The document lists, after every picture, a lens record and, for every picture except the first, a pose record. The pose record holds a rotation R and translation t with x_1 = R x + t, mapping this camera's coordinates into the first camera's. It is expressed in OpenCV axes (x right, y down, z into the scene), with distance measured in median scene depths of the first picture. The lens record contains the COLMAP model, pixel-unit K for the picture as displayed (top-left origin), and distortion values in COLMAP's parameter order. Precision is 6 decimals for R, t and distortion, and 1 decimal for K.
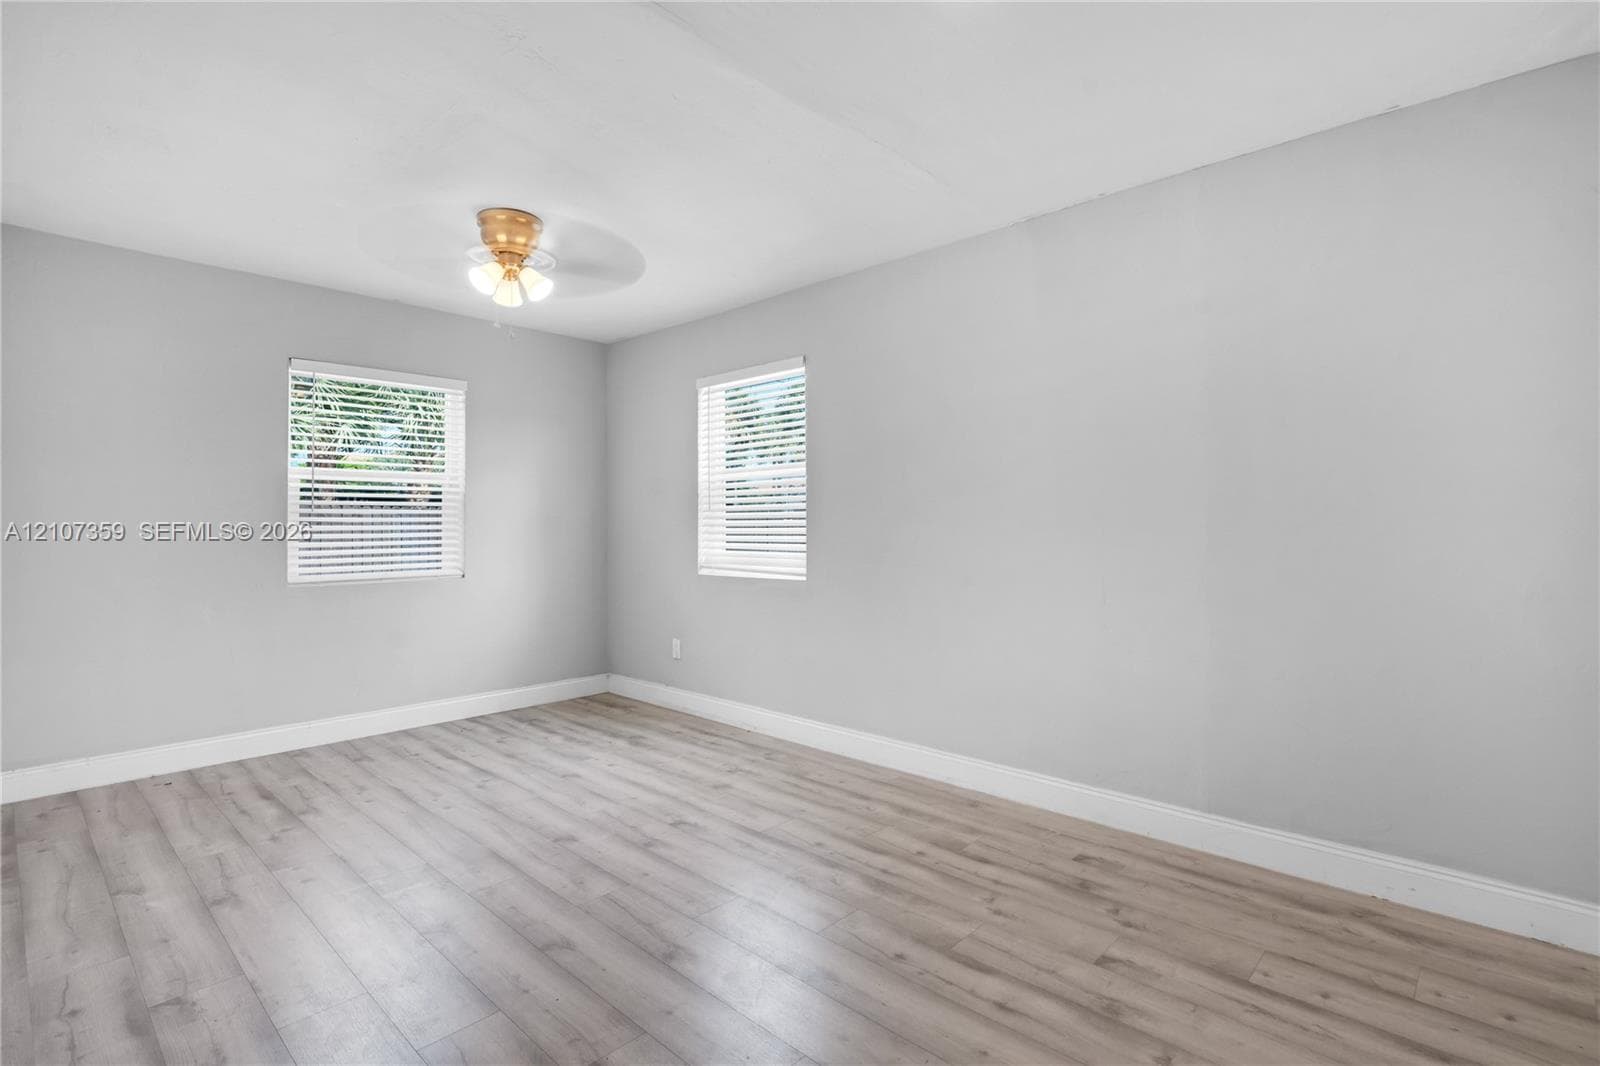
lens RADIAL K [[742.6, 0, 803.4], [0, 742.6, 518.3], [0, 0, 1]] dist [-0.002410, -0.000038]
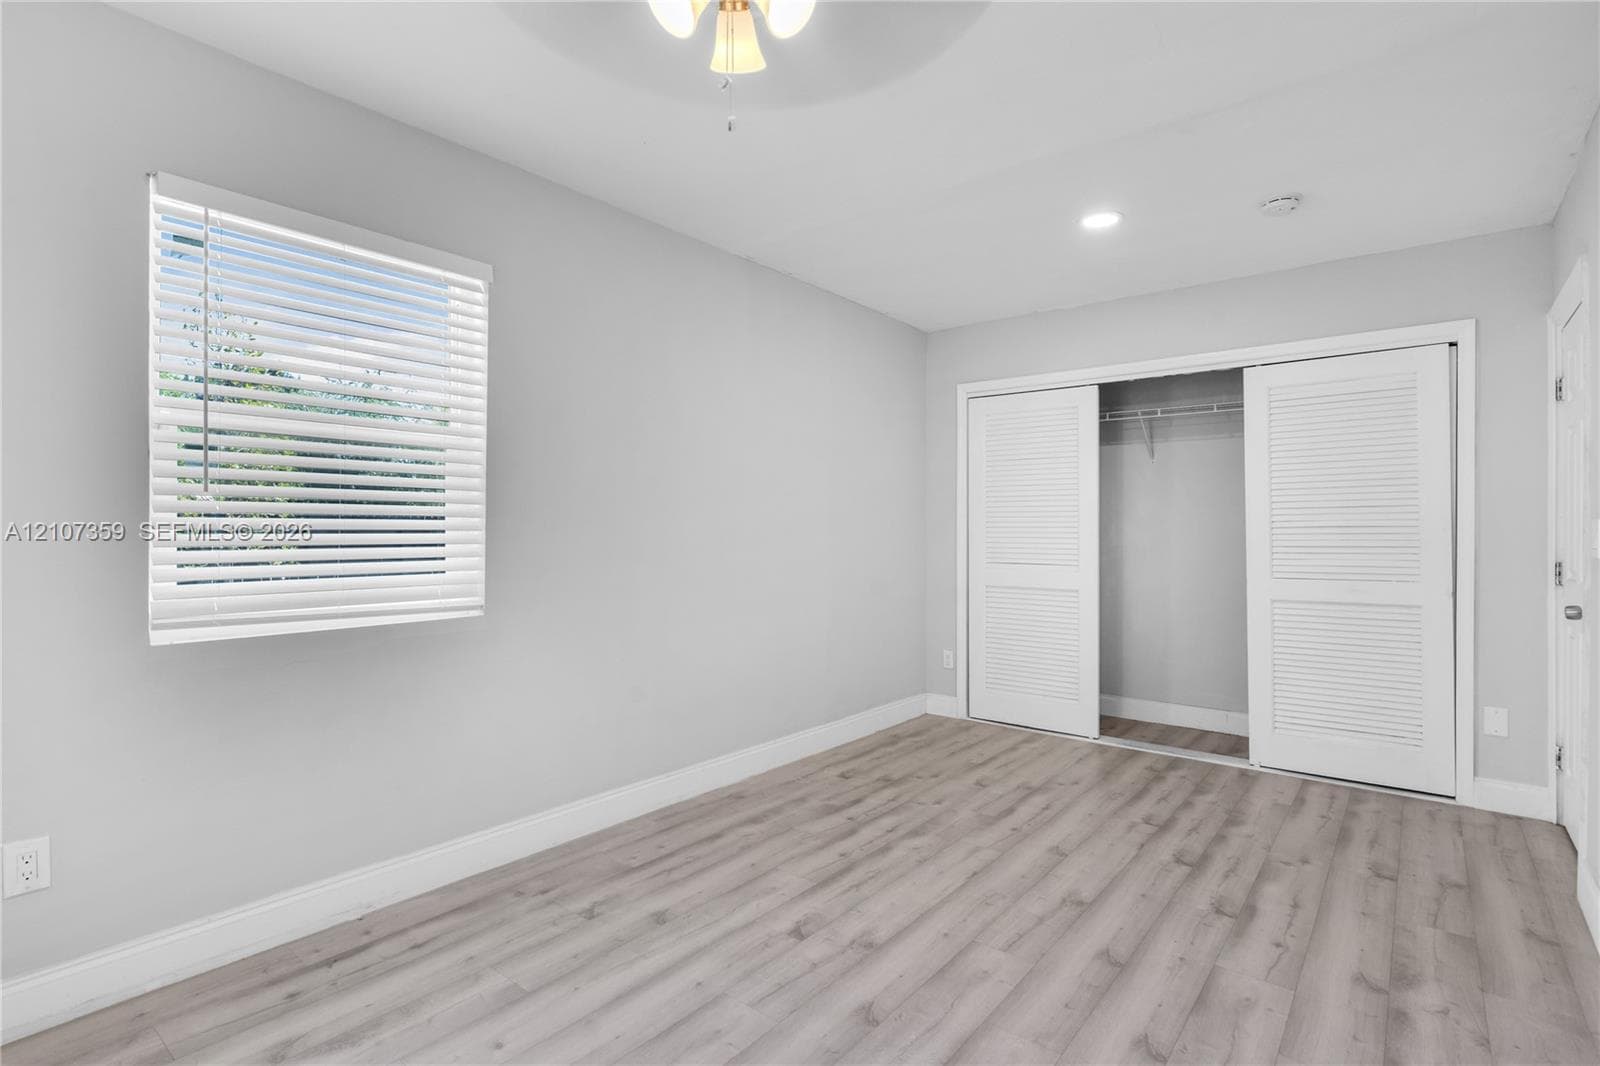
lens RADIAL K [[806.9, 0, 800.0], [0, 806.9, 533.0], [0, 0, 1]] dist [0.000886, 0.000528]
pose [[-0.080510, 0.000915, 0.996753, -0.921352], [-0.013649, 0.999905, -0.002021, 0.013195], [-0.996660, -0.013767, -0.080490, 1.015350]]
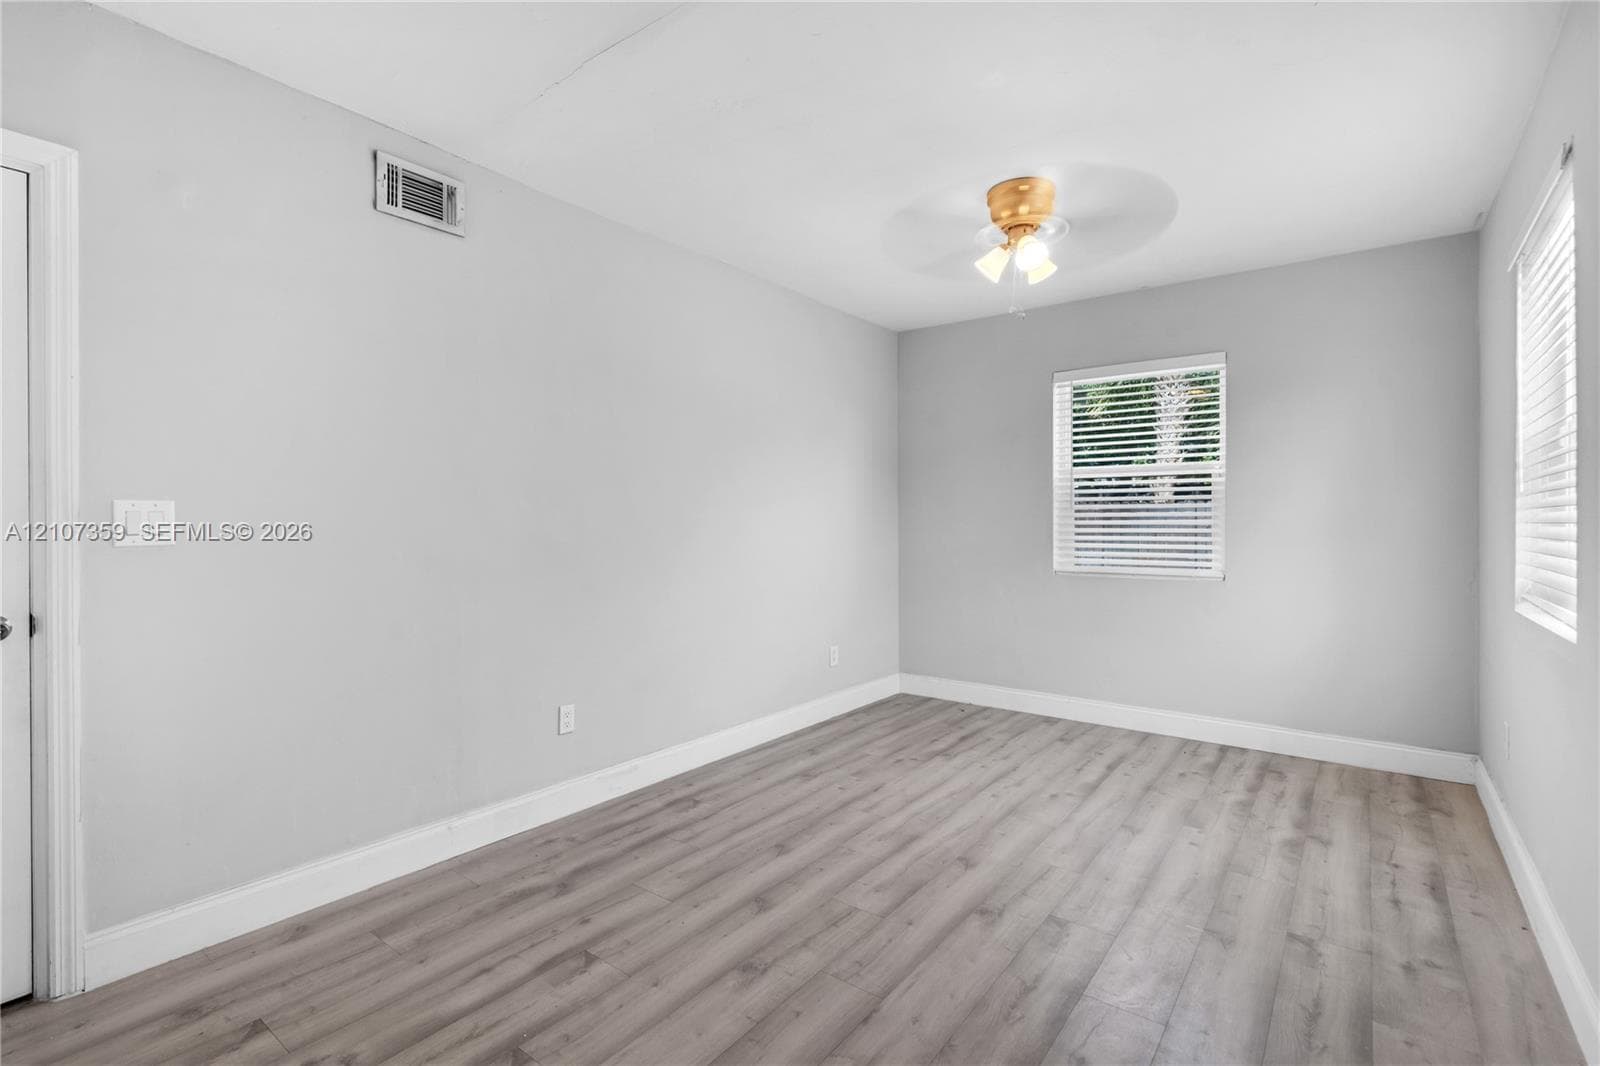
lens RADIAL K [[742.6, 0, 803.4], [0, 742.6, 518.3], [0, 0, 1]] dist [-0.002410, -0.000038]
pose [[0.107891, -0.003598, -0.994156, 0.509381], [0.008393, 0.999961, -0.002708, 0.010698], [0.994127, -0.008052, 0.107917, 0.640039]]
